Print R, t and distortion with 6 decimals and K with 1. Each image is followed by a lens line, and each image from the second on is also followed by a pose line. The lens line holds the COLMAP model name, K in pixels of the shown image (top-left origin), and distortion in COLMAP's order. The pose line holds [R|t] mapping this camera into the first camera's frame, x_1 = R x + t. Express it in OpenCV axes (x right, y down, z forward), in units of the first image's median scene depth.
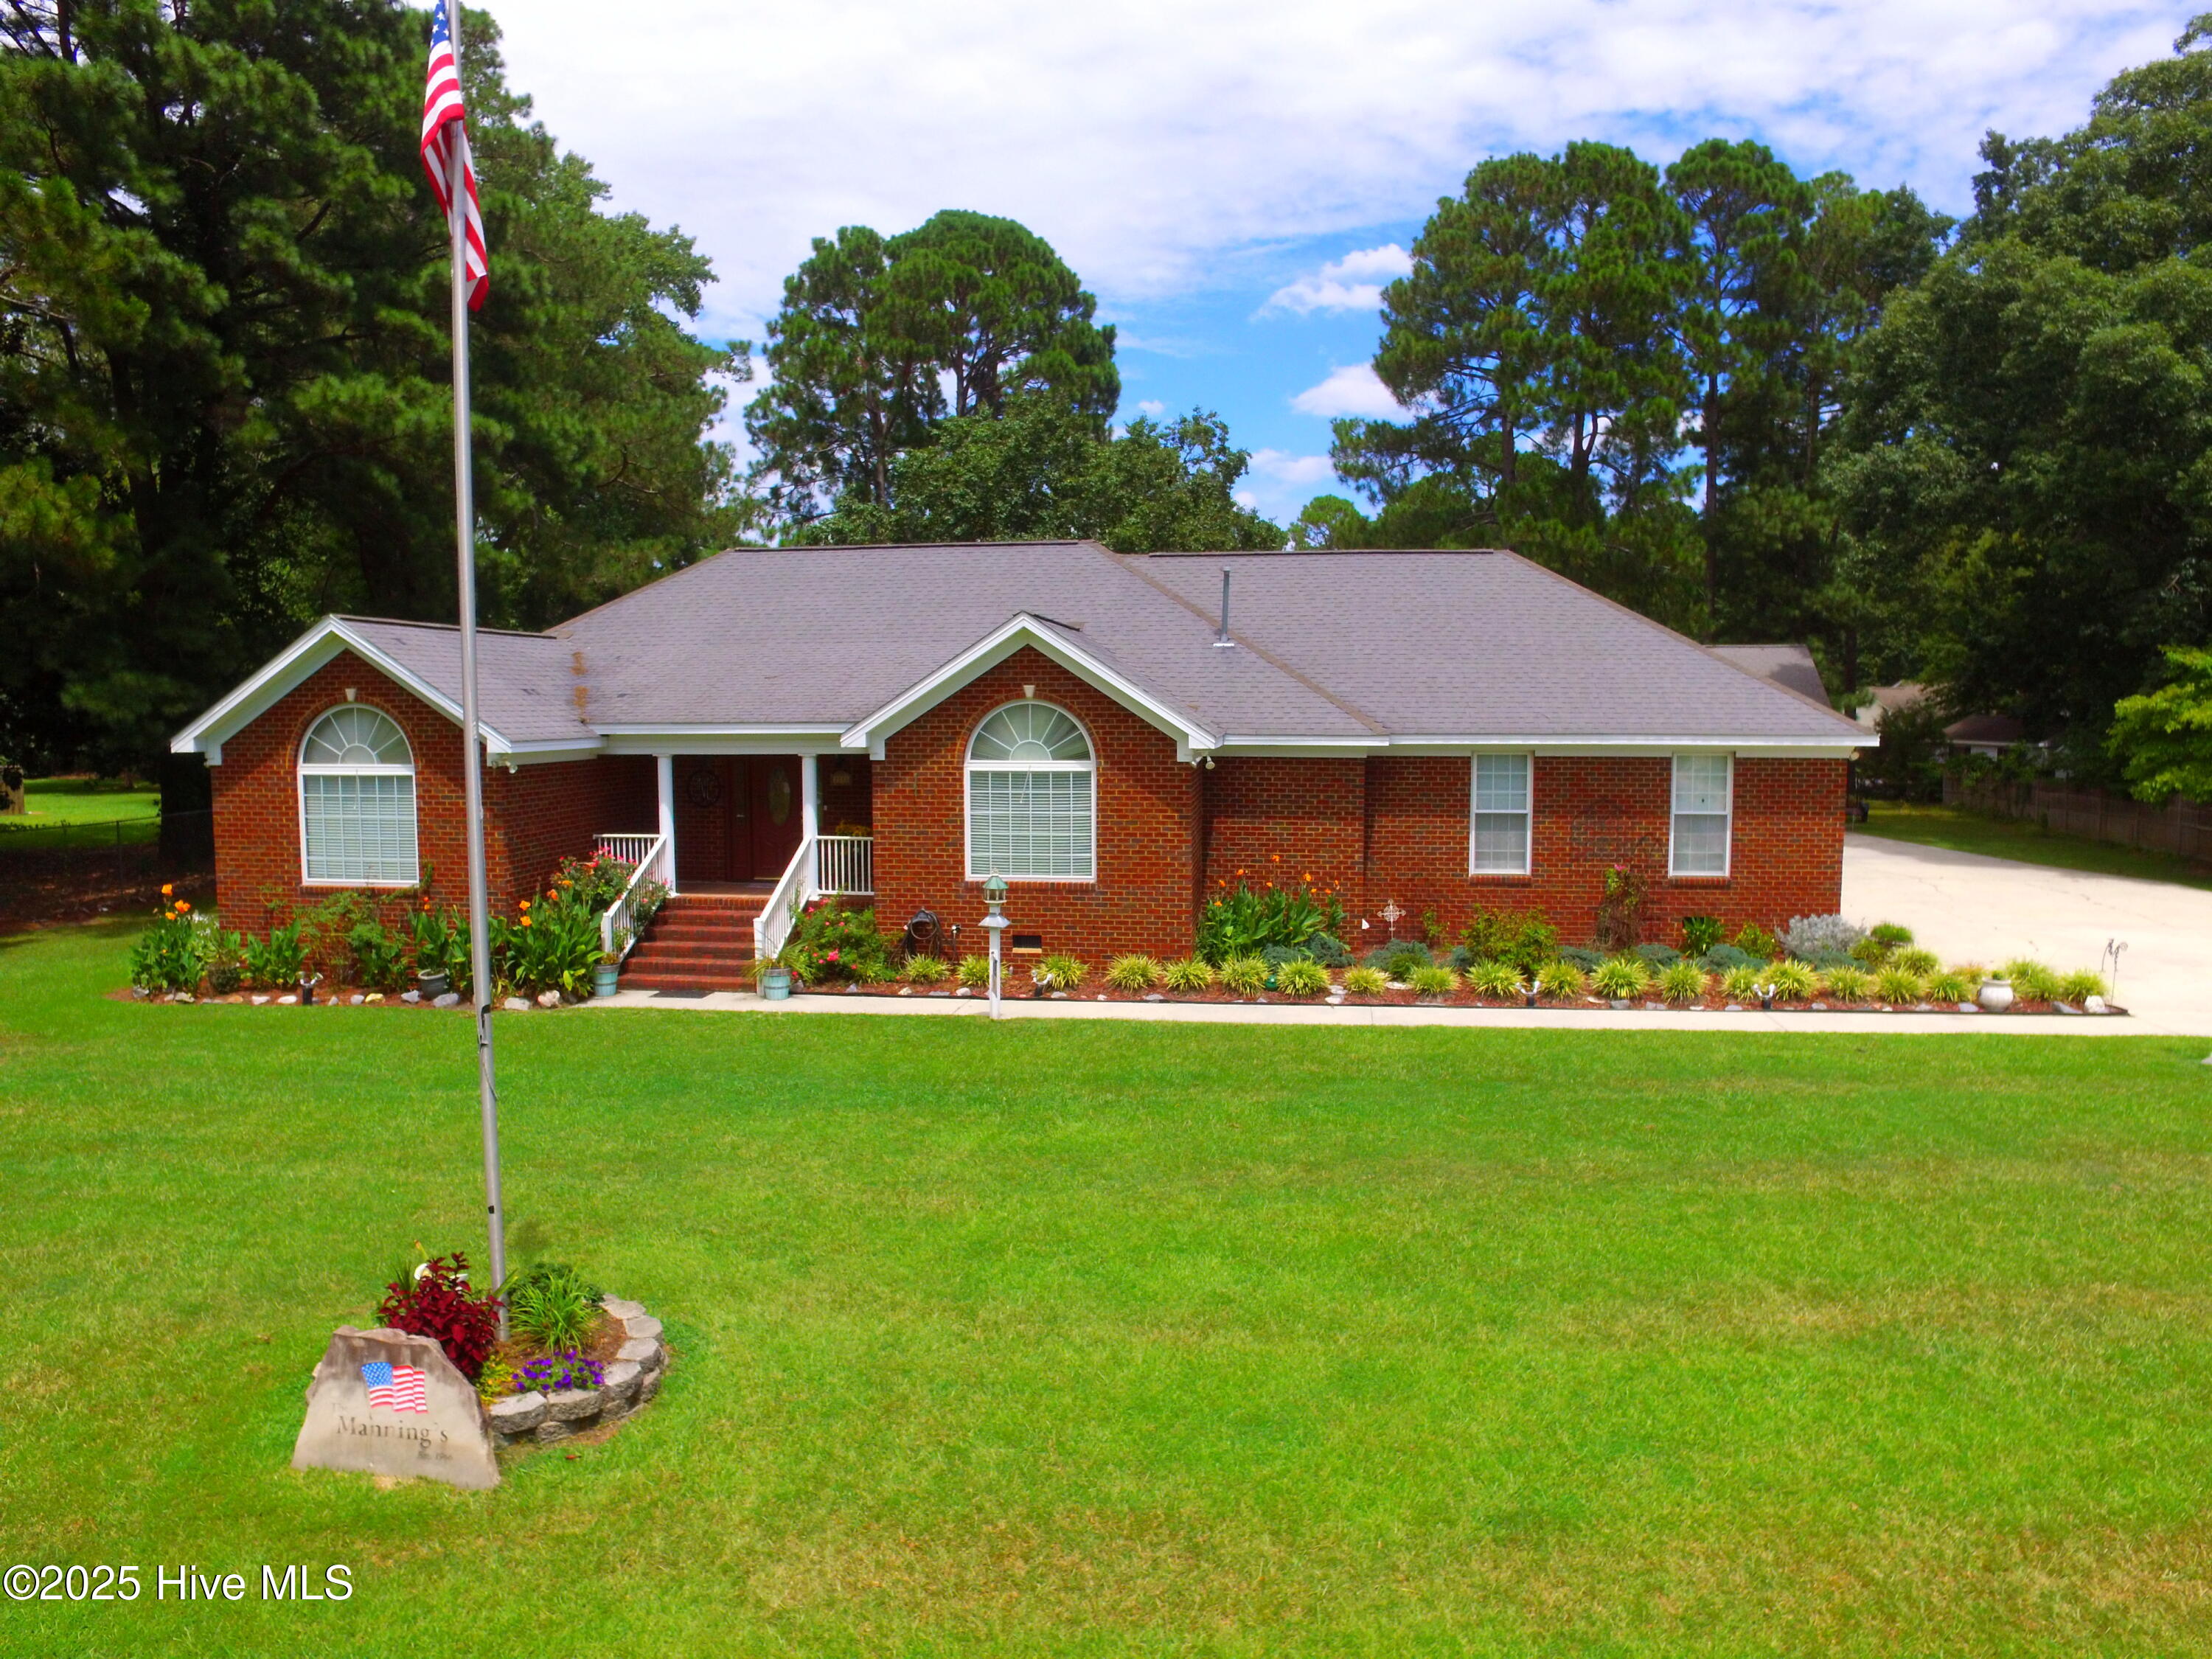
lens RADIAL K [[1473.7, 0, 1107.7], [0, 1473.7, 849.6], [0, 0, 1]] dist [-0.109113, 0.068416]
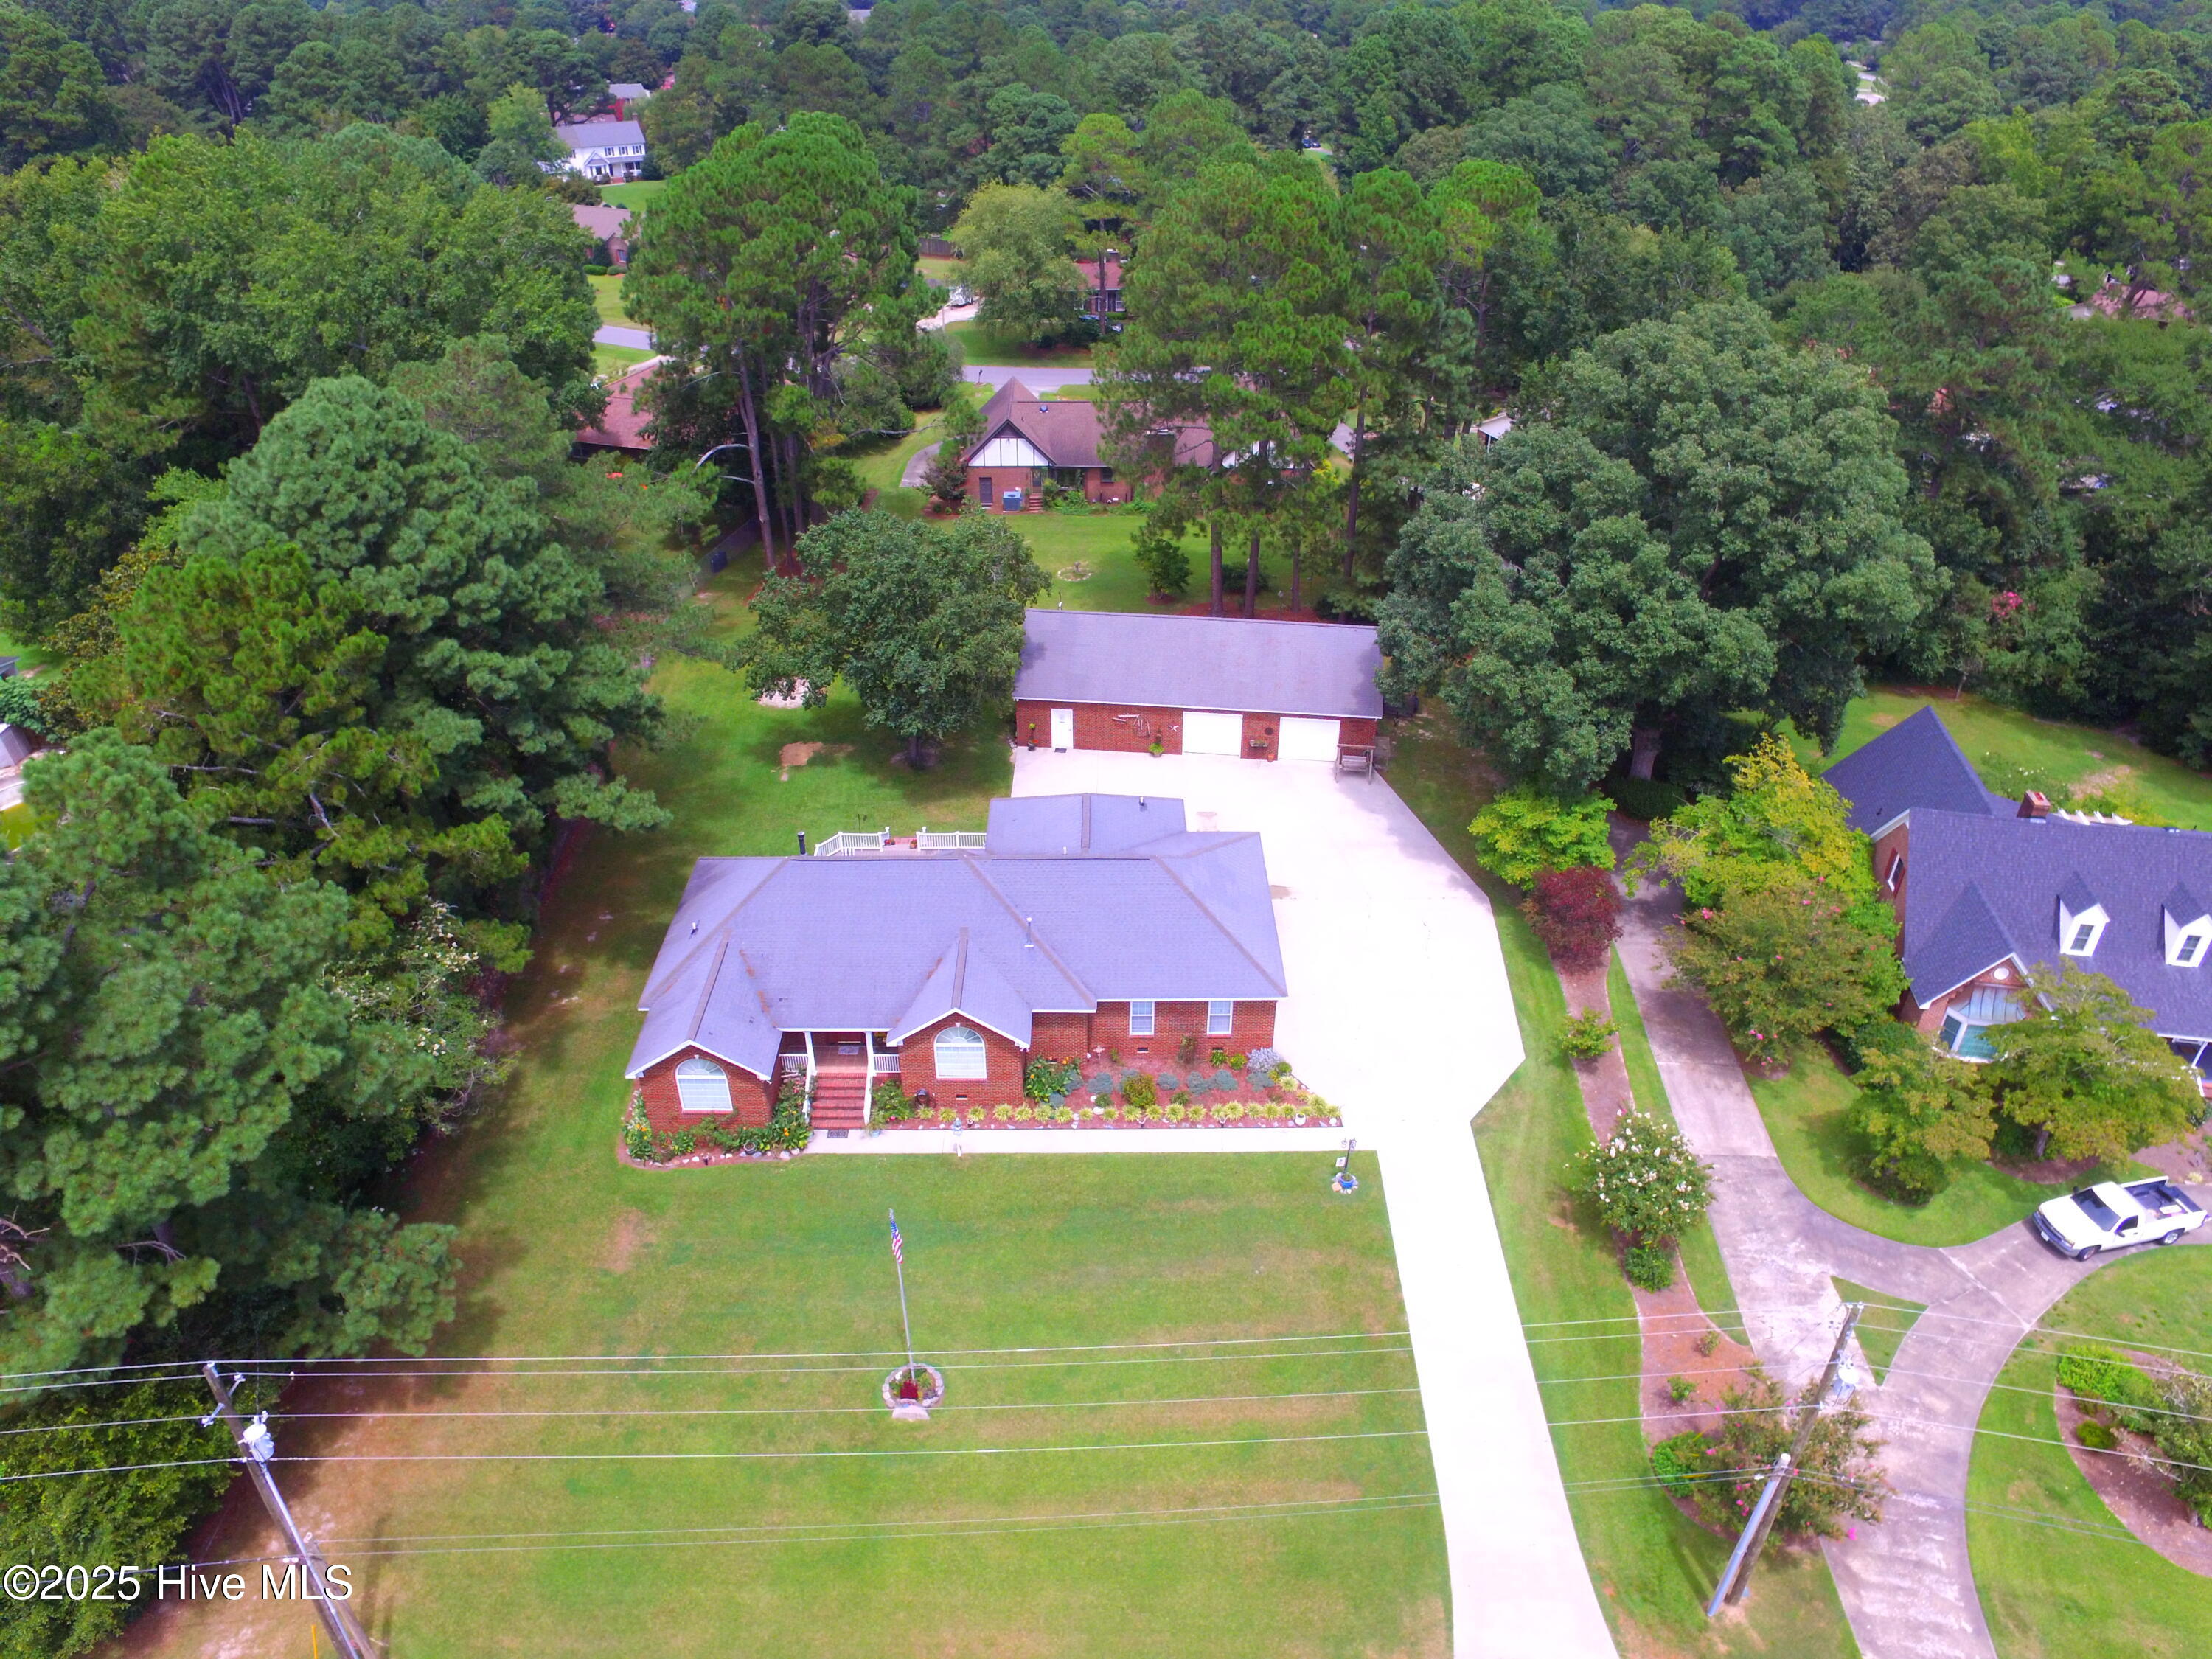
lens RADIAL K [[1473.7, 0, 1107.7], [0, 1473.7, 849.6], [0, 0, 1]] dist [-0.109113, 0.068416]
pose [[0.989062, -0.059281, 0.135060, -0.124885], [-0.007787, 0.893415, 0.449165, -1.539030], [-0.147292, -0.445304, 0.883181, -1.193846]]
